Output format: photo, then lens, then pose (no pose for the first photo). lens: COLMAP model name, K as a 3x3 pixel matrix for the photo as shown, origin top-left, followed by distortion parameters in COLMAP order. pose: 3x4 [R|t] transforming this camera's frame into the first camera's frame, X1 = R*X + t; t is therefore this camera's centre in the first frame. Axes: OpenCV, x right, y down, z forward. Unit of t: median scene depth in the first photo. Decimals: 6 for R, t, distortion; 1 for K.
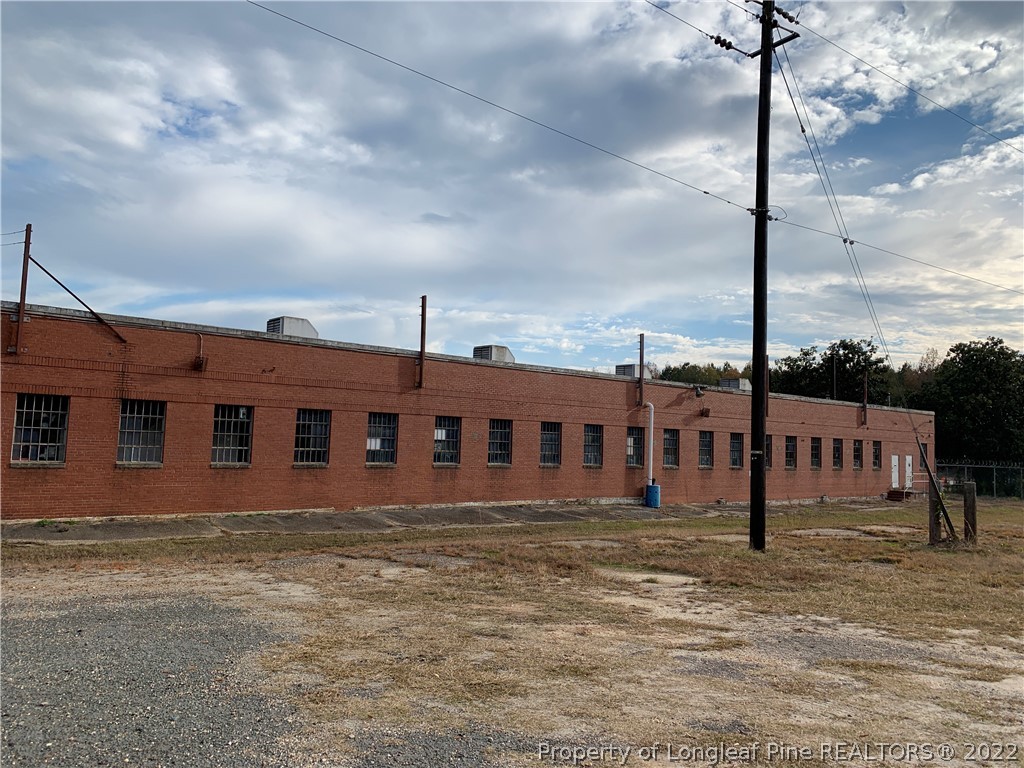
lens RADIAL K [[745.1, 0, 512.0], [0, 745.1, 384.0], [0, 0, 1]] dist [0.061266, -0.086457]
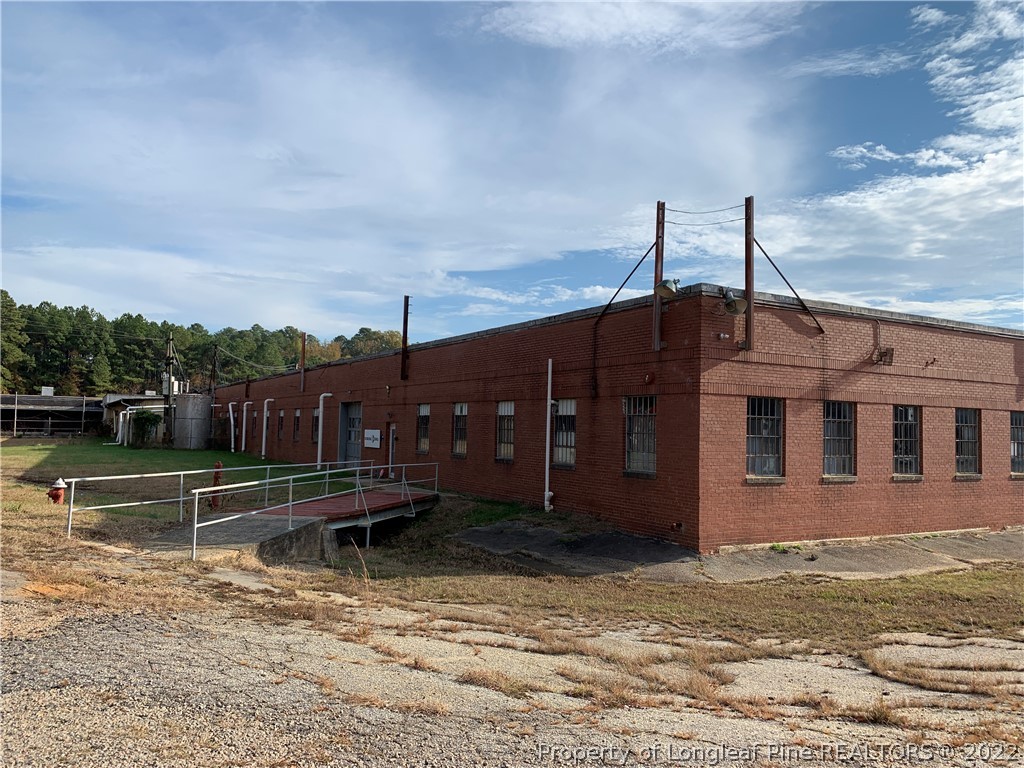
lens RADIAL K [[770.3, 0, 537.8], [0, 770.3, 383.0], [0, 0, 1]] dist [0.000609, -0.037651]
pose [[0.979617, -0.012464, -0.200486, -0.532650], [0.016667, 0.999675, 0.019292, -0.017571], [0.200180, -0.022240, 0.979507, 0.073334]]
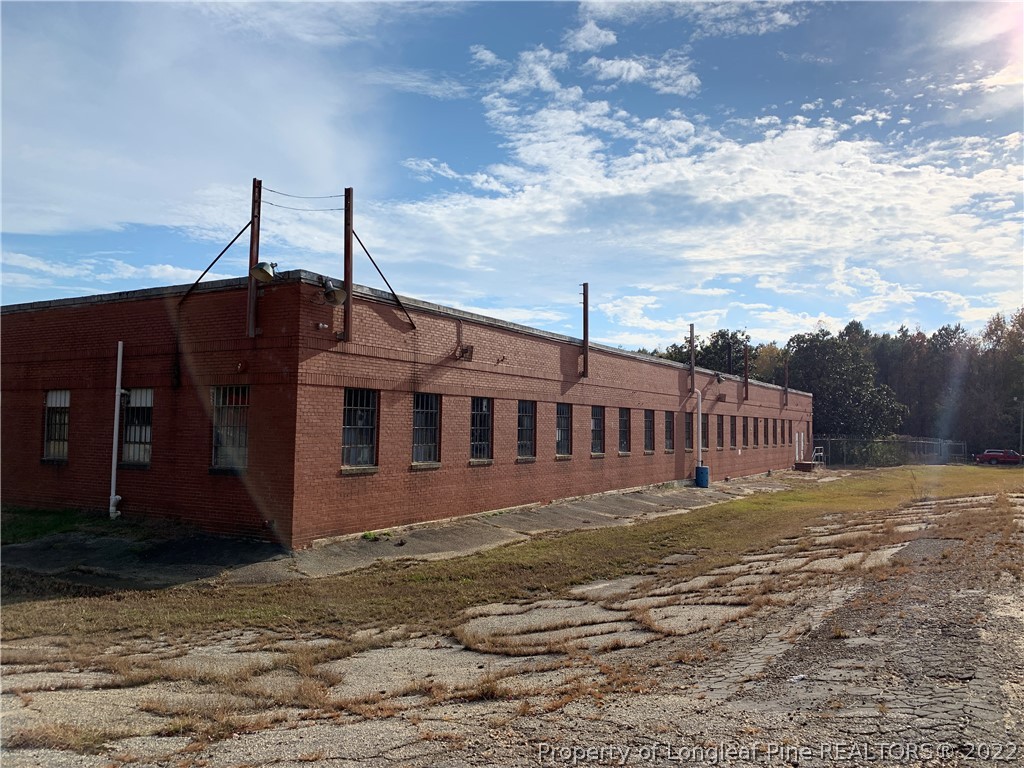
lens RADIAL K [[745.1, 0, 512.0], [0, 745.1, 384.0], [0, 0, 1]] dist [0.061266, -0.086457]
pose [[0.948656, 0.005064, 0.316270, -0.555745], [-0.015626, 0.999401, 0.030868, -0.015607], [-0.315924, -0.034225, 0.948167, 0.102513]]
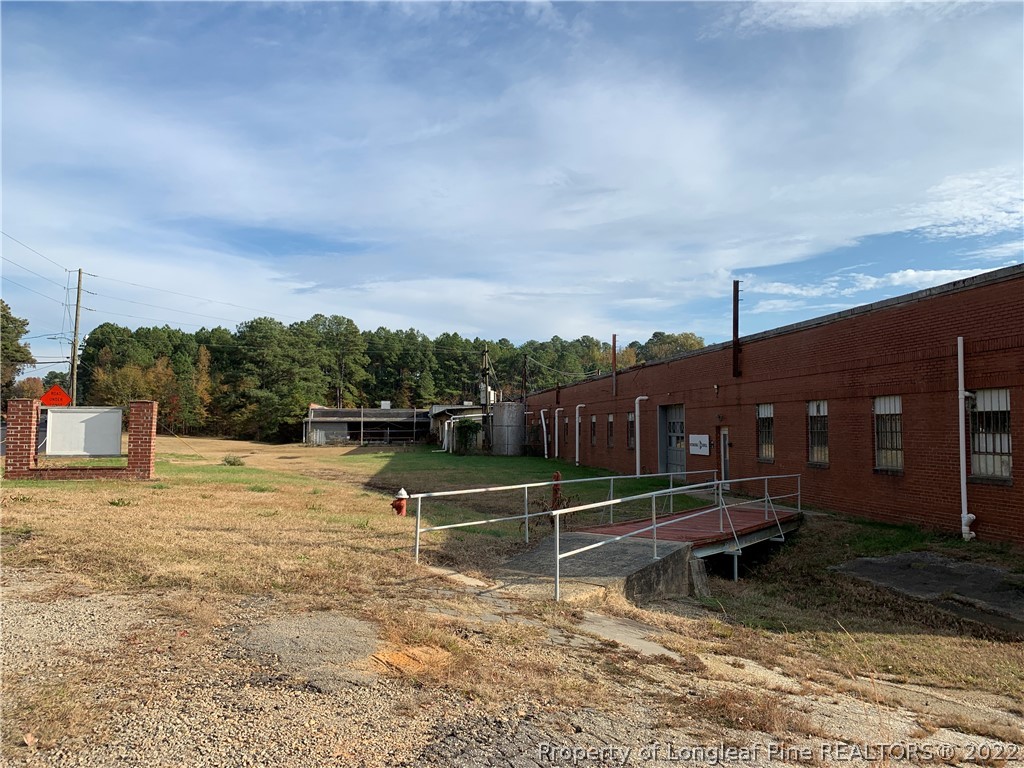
lens RADIAL K [[745.1, 0, 512.0], [0, 745.1, 384.0], [0, 0, 1]] dist [0.061266, -0.086457]
pose [[0.823024, -0.051964, -0.565624, -0.621043], [0.060764, 0.998147, -0.003283, -0.010833], [0.564747, -0.031667, 0.824656, 0.159479]]
